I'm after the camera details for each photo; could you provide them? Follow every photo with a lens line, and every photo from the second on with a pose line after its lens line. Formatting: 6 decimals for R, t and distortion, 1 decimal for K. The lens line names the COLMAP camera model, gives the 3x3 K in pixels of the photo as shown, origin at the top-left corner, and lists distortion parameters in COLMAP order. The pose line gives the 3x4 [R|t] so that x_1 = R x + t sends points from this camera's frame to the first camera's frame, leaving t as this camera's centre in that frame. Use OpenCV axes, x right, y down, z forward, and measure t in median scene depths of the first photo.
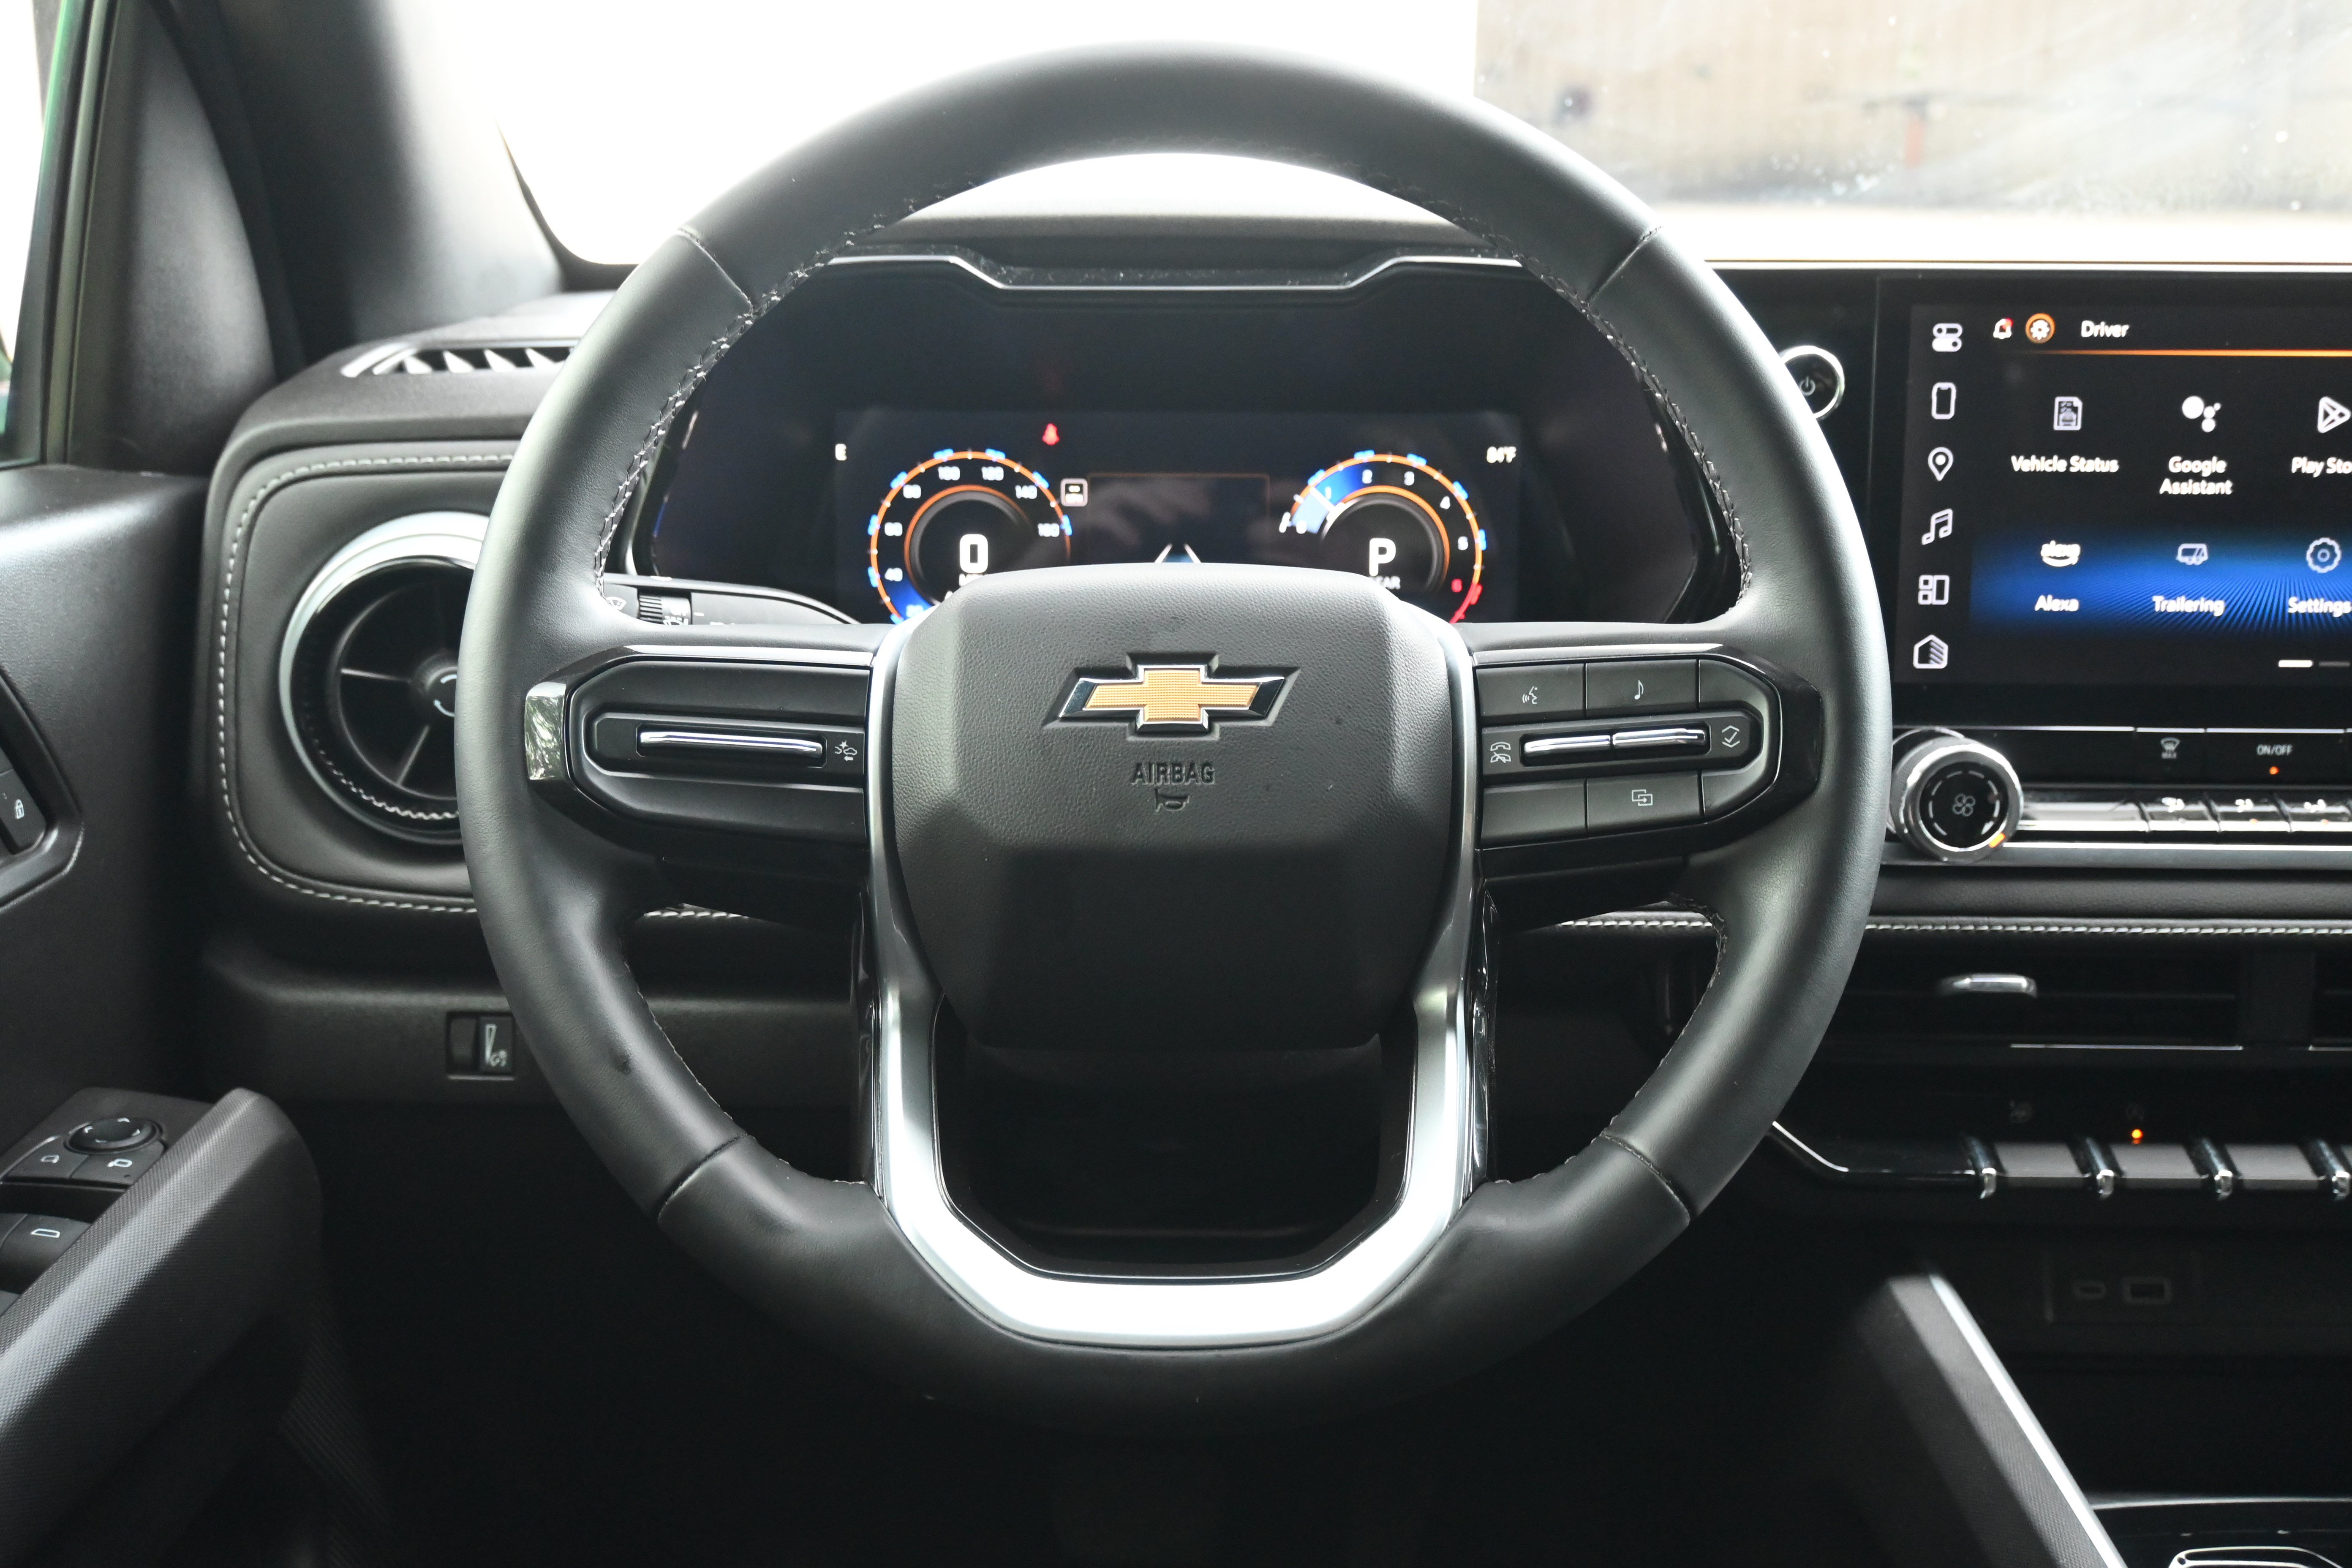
lens RADIAL K [[2307.6, 0, 1176.0], [0, 2307.6, 784.0], [0, 0, 1]] dist [-0.004615, -0.004823]
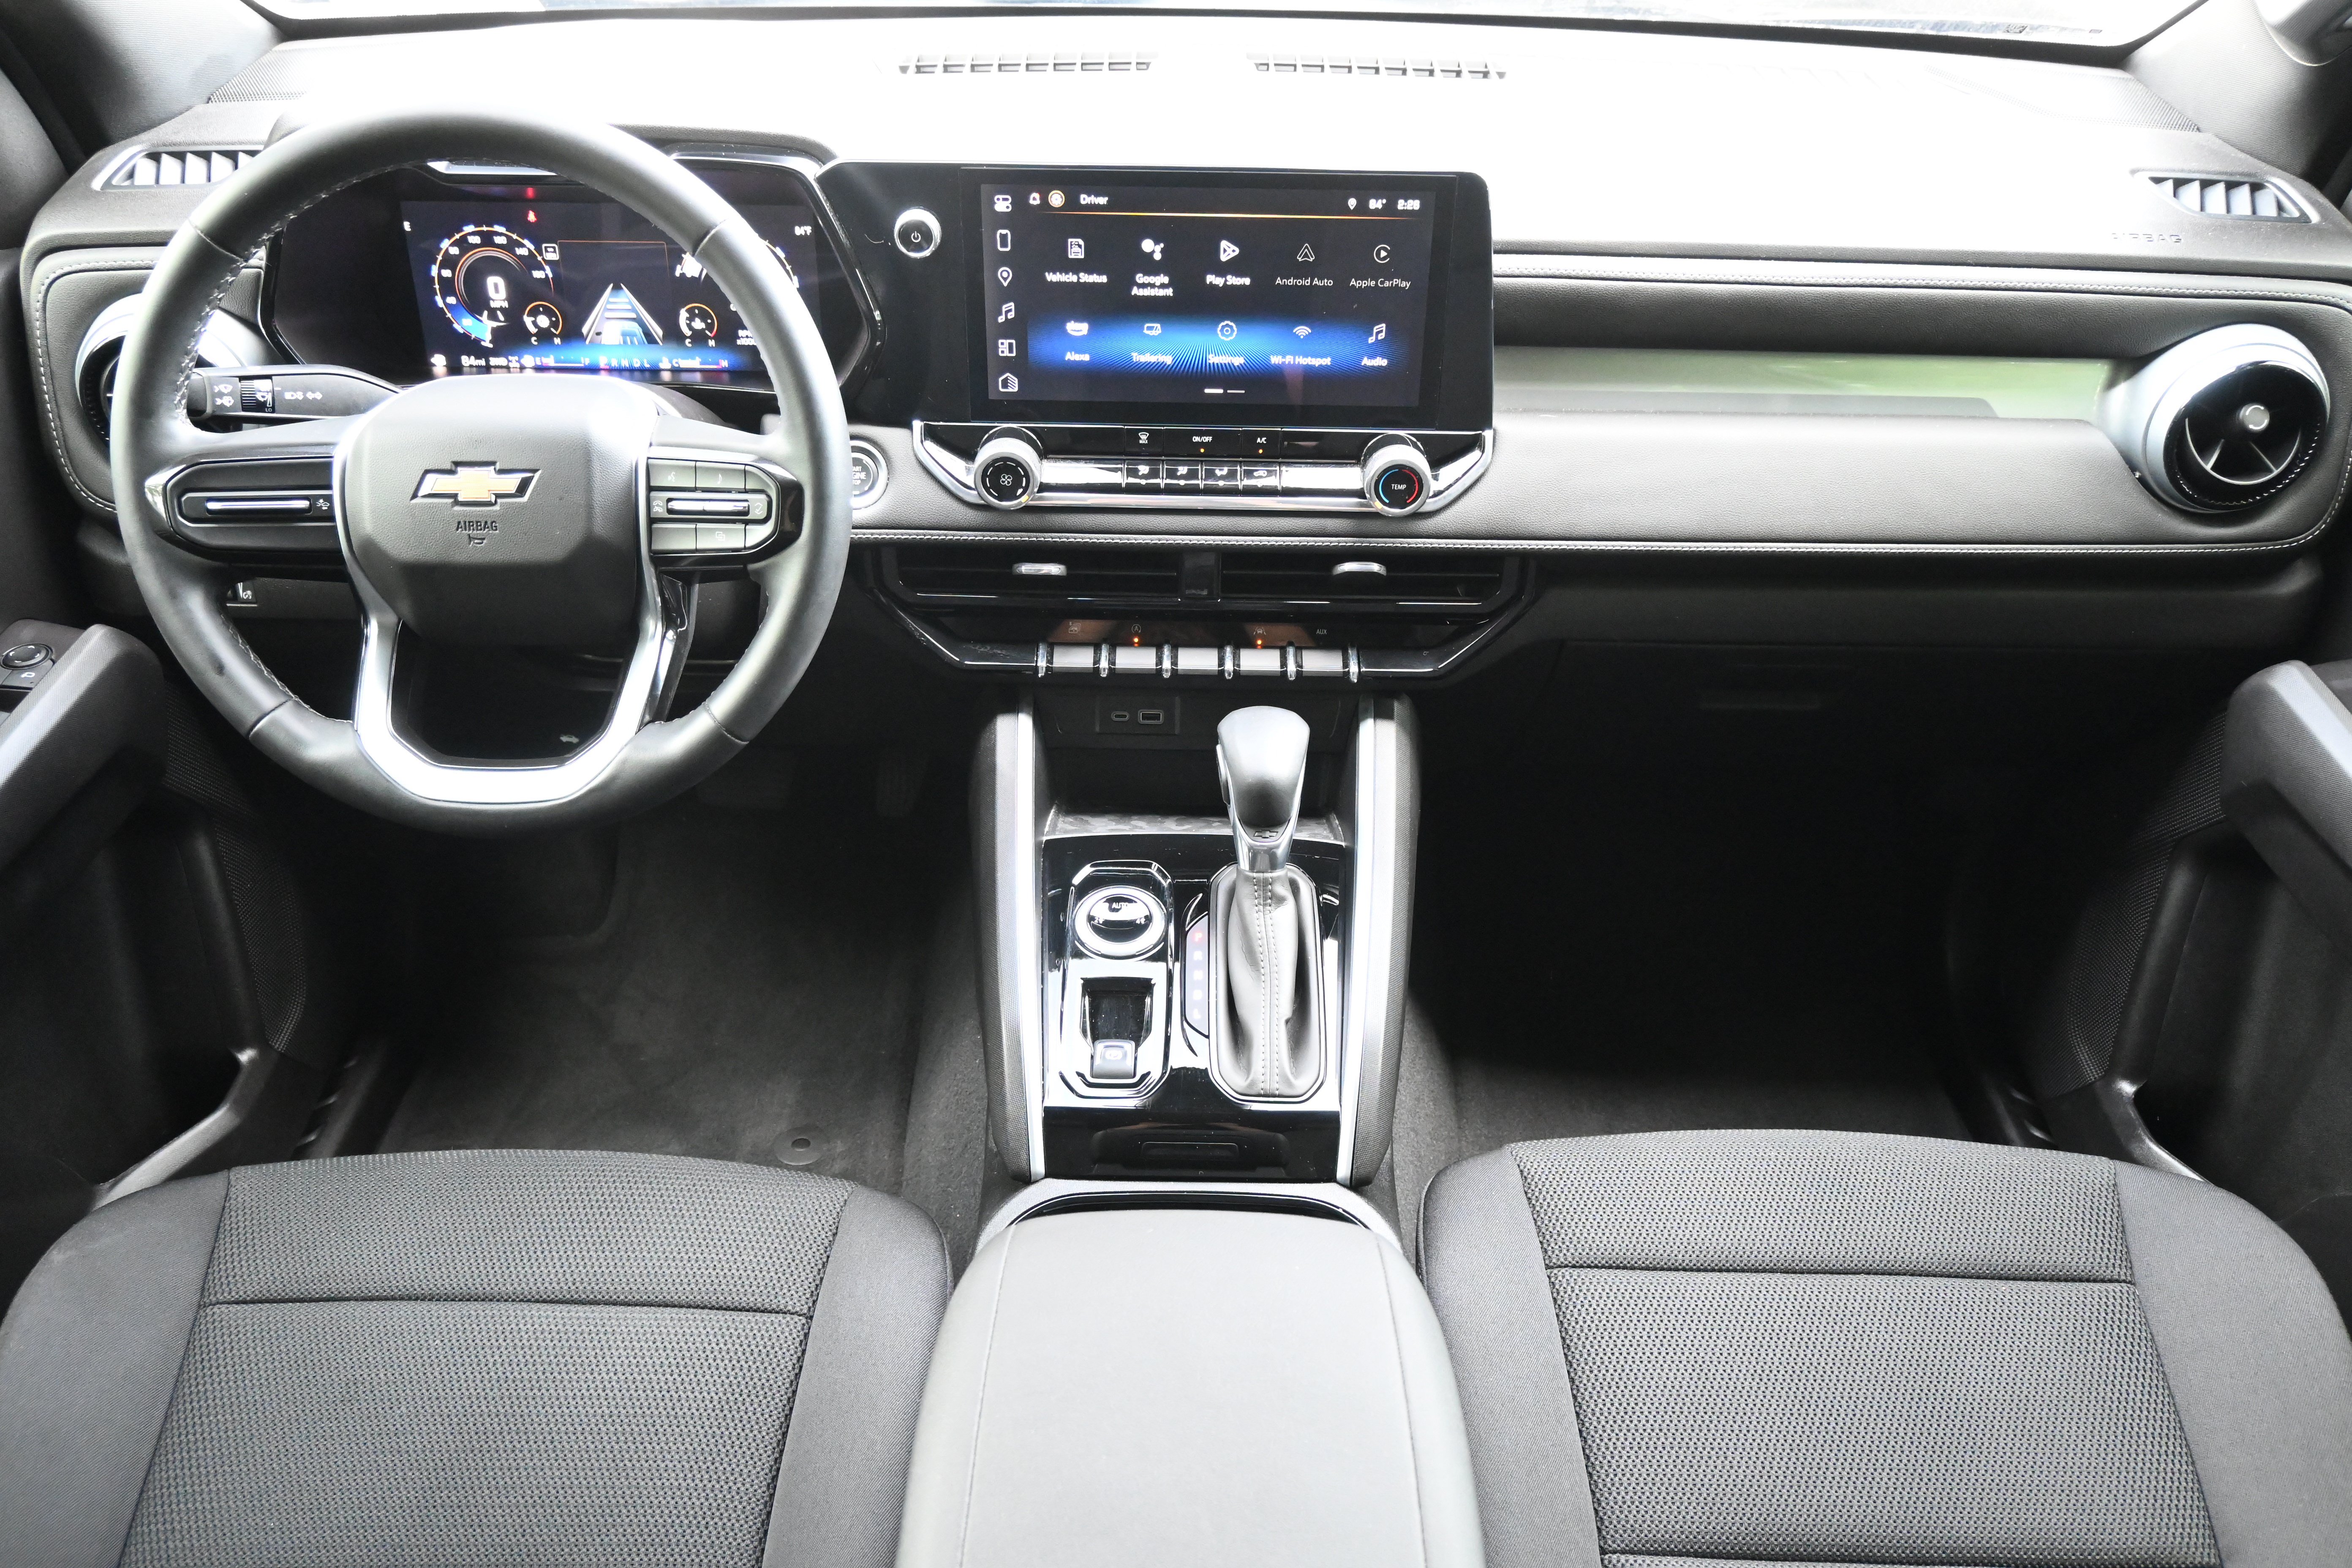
lens RADIAL K [[1809.8, 0, 1176.0], [0, 1809.8, 784.0], [0, 0, 1]] dist [-0.009937, 0.001571]
pose [[0.999965, 0.006326, 0.005498, 0.455758], [-0.007934, 0.925909, 0.377663, -0.300701], [-0.002701, -0.377693, 0.925927, -0.406548]]
